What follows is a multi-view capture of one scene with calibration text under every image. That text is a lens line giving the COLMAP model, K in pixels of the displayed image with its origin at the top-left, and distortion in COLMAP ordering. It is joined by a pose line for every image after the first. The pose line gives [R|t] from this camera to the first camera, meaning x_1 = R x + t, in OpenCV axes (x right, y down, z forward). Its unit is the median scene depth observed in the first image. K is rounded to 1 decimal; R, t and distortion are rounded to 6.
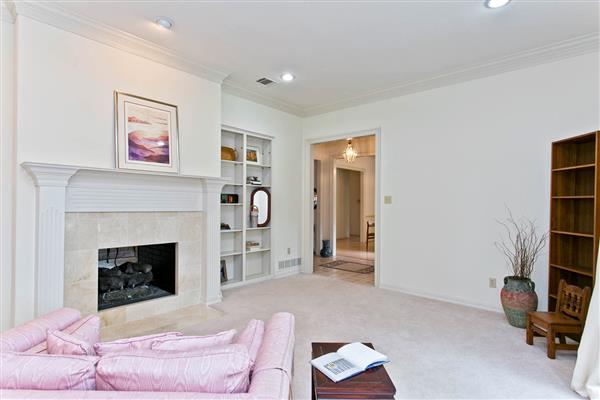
lens RADIAL K [[319.3, 0, 301.5], [0, 319.3, 202.3], [0, 0, 1]] dist [-0.000175, 0.000129]
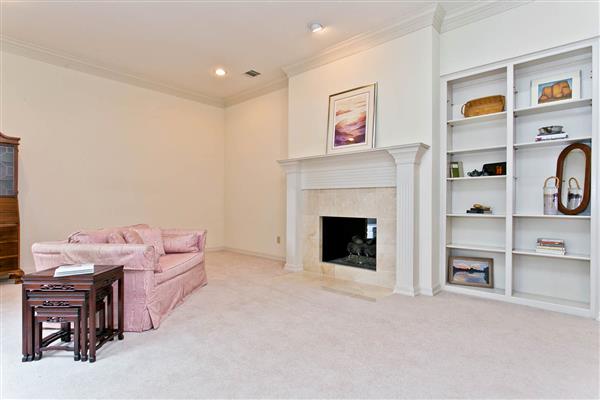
lens RADIAL K [[321.0, 0, 300.0], [0, 321.0, 200.0], [0, 0, 1]] dist [-0.002511, -0.000465]
pose [[-0.029966, -0.014879, -0.999440, 0.647899], [0.005347, 0.999873, -0.015046, 0.084737], [0.999537, -0.005795, -0.029883, 0.826918]]
